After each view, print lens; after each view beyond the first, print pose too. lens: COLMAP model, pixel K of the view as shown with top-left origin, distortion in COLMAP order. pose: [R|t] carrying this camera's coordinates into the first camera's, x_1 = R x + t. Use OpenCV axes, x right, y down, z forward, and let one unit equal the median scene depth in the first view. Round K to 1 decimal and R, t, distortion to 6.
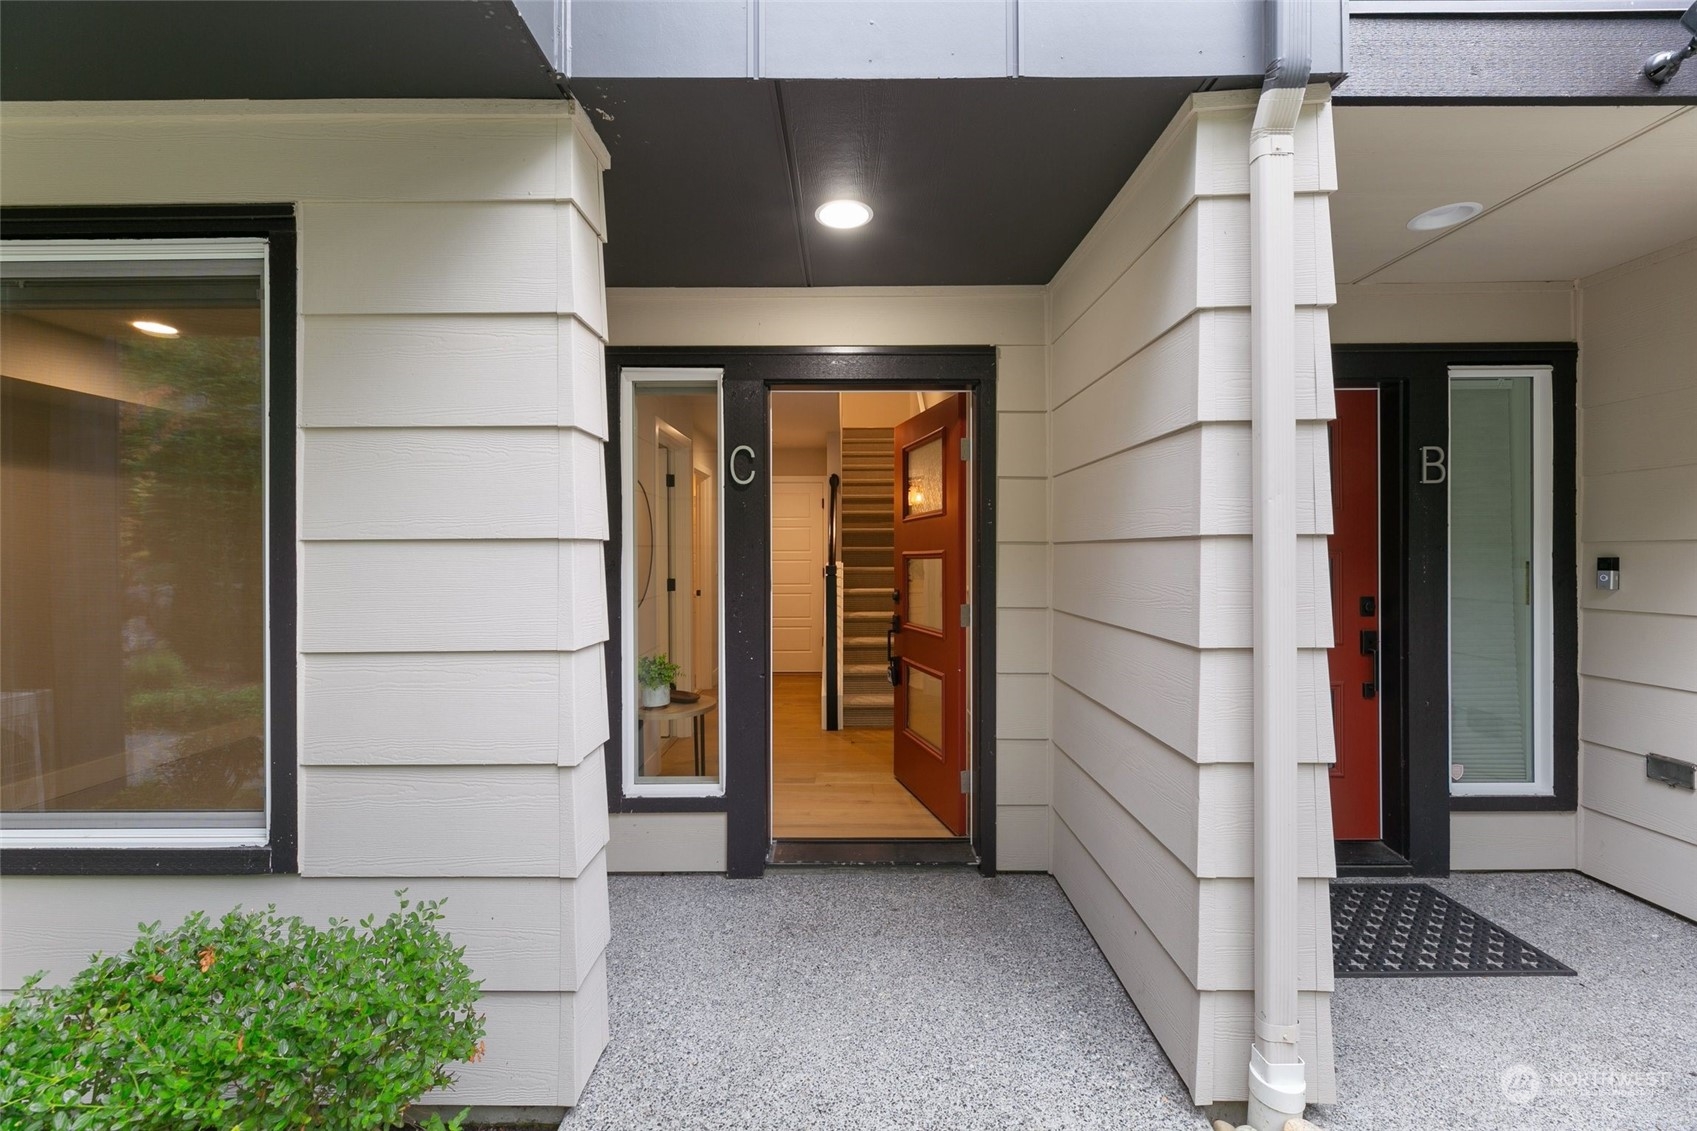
lens RADIAL K [[687.1, 0, 845.8], [0, 687.1, 557.6], [0, 0, 1]] dist [0.001578, -0.000400]
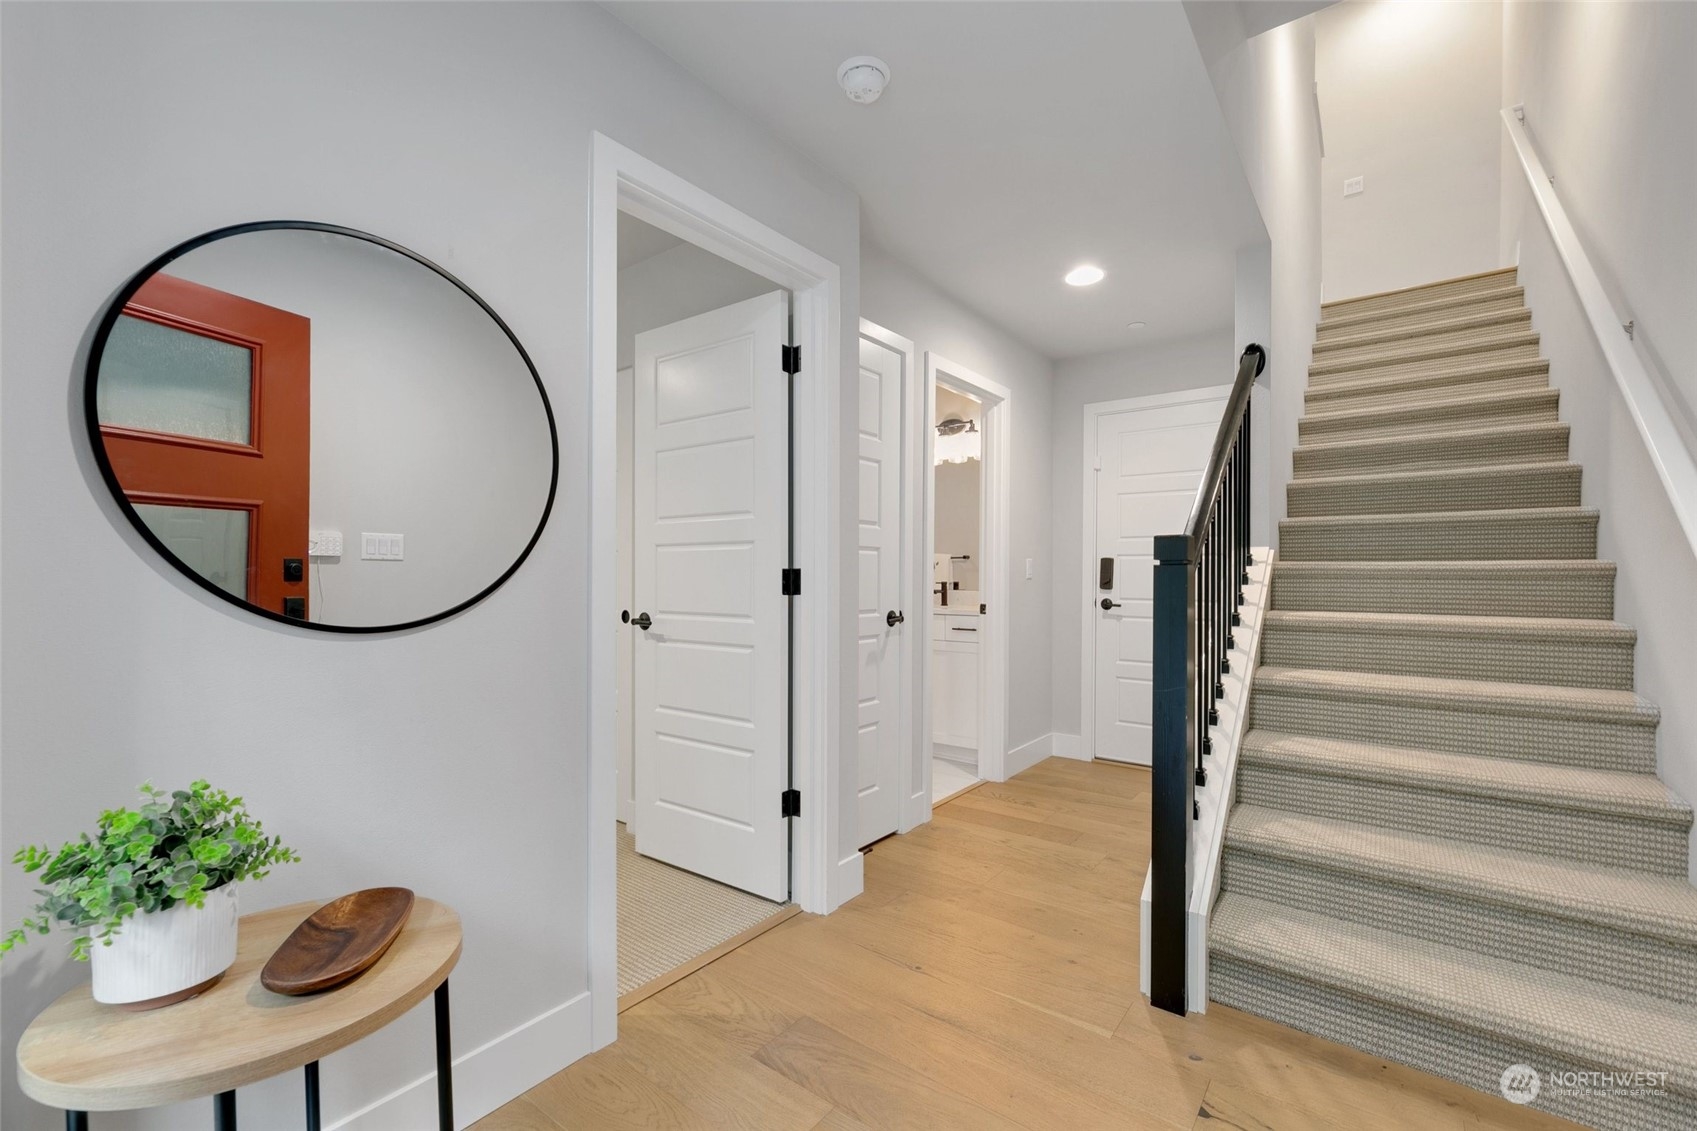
lens RADIAL K [[721.4, 0, 843.6], [0, 721.4, 575.8], [0, 0, 1]] dist [0.001943, 0.000098]
pose [[0.795212, 0.007188, -0.606289, 0.072983], [-0.011072, 0.999935, -0.002667, 0.037888], [0.606230, 0.008834, 0.795240, 0.640969]]
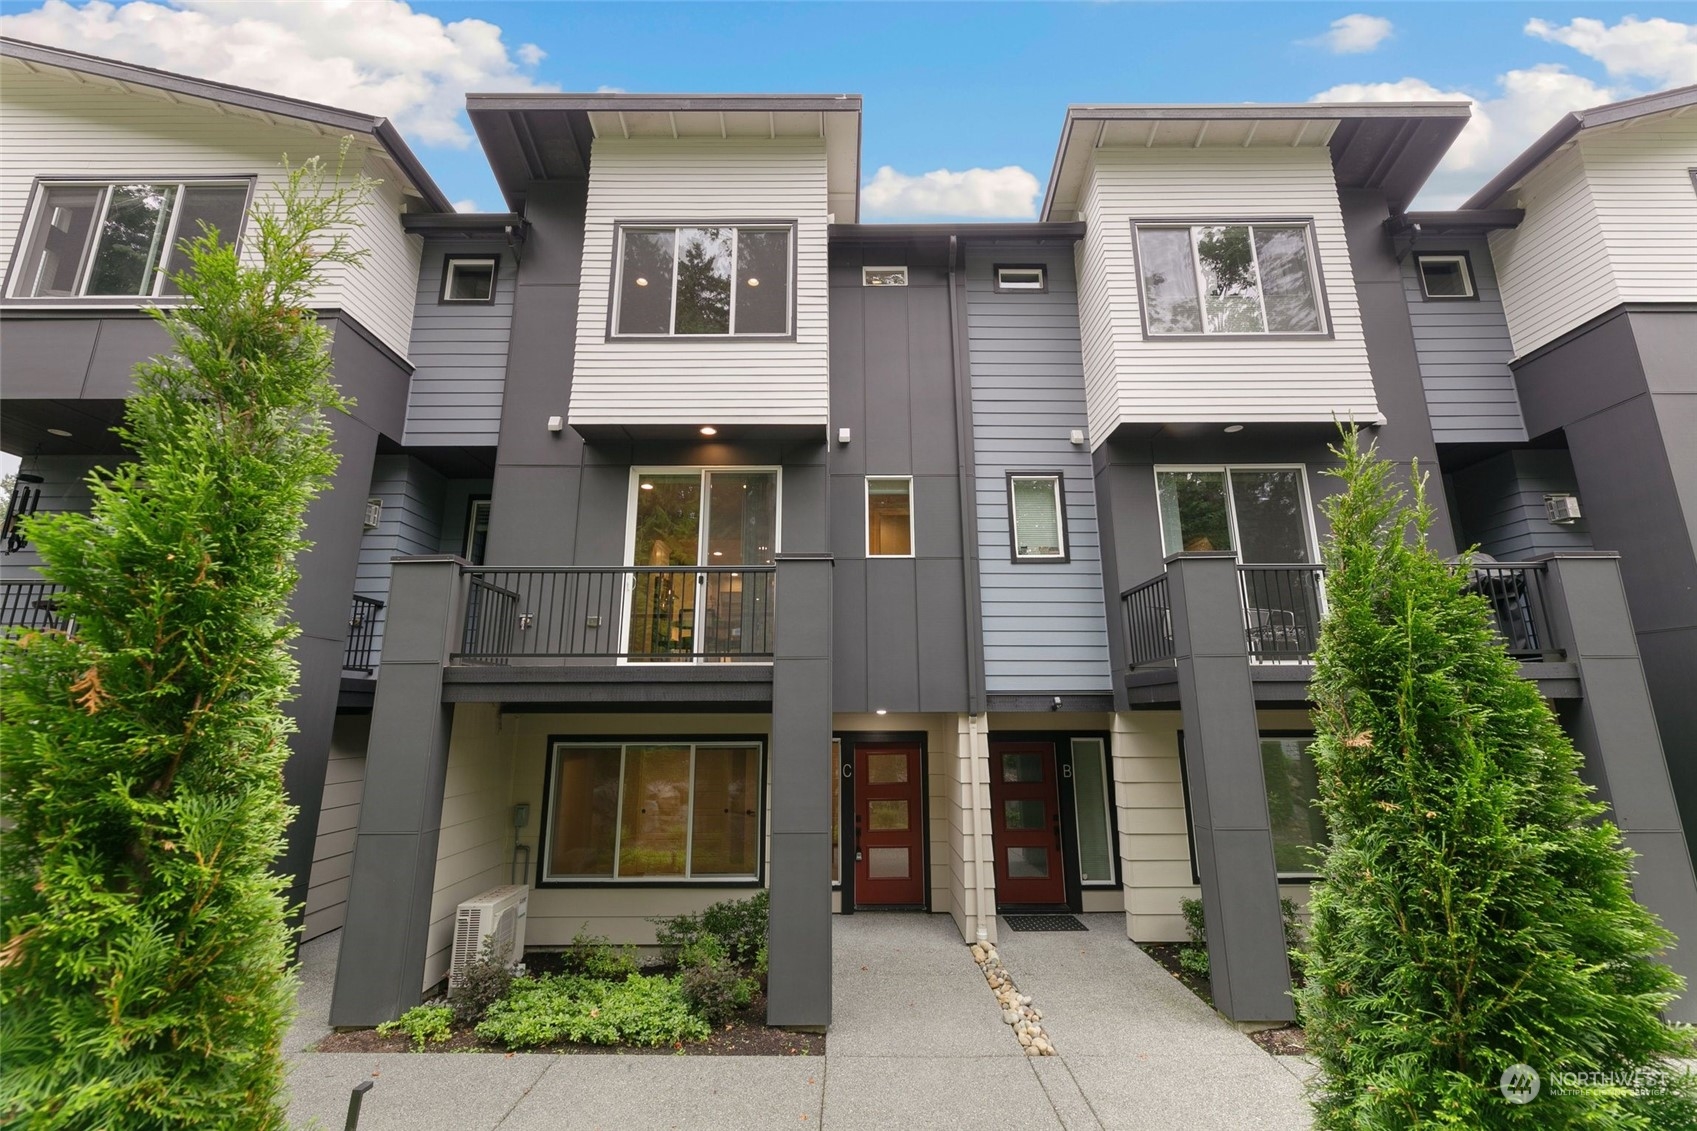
lens RADIAL K [[687.1, 0, 852.2], [0, 687.1, 550.7], [0, 0, 1]] dist [0.001578, -0.000400]
pose [[0.999840, 0.004168, 0.017387, -0.187956], [0.000148, 0.970490, -0.241141, -0.352277], [-0.017879, 0.241105, 0.970334, -2.279439]]
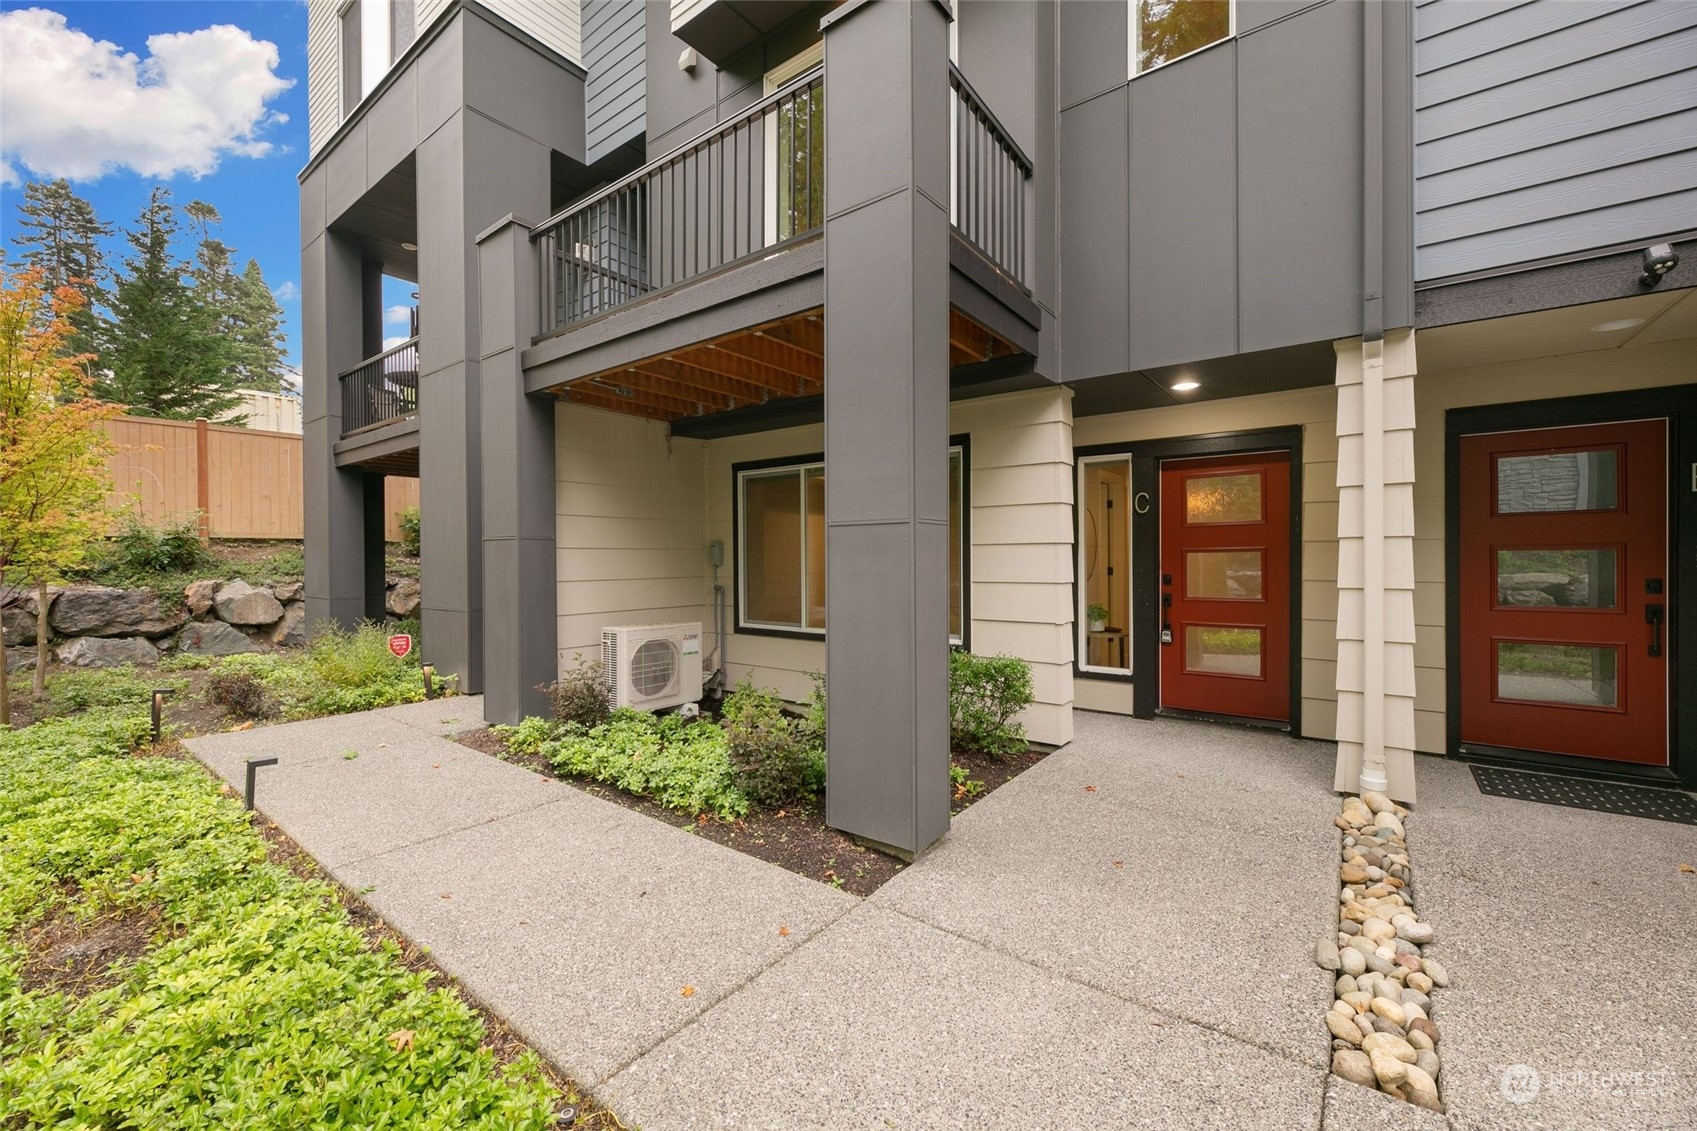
lens RADIAL K [[687.1, 0, 849.4], [0, 687.1, 558.6], [0, 0, 1]] dist [0.001578, -0.000400]
pose [[0.804222, -0.000437, -0.594329, 0.326005], [-0.000668, 0.999998, -0.001640, 0.023353], [0.594328, 0.001716, 0.804221, -1.005184]]
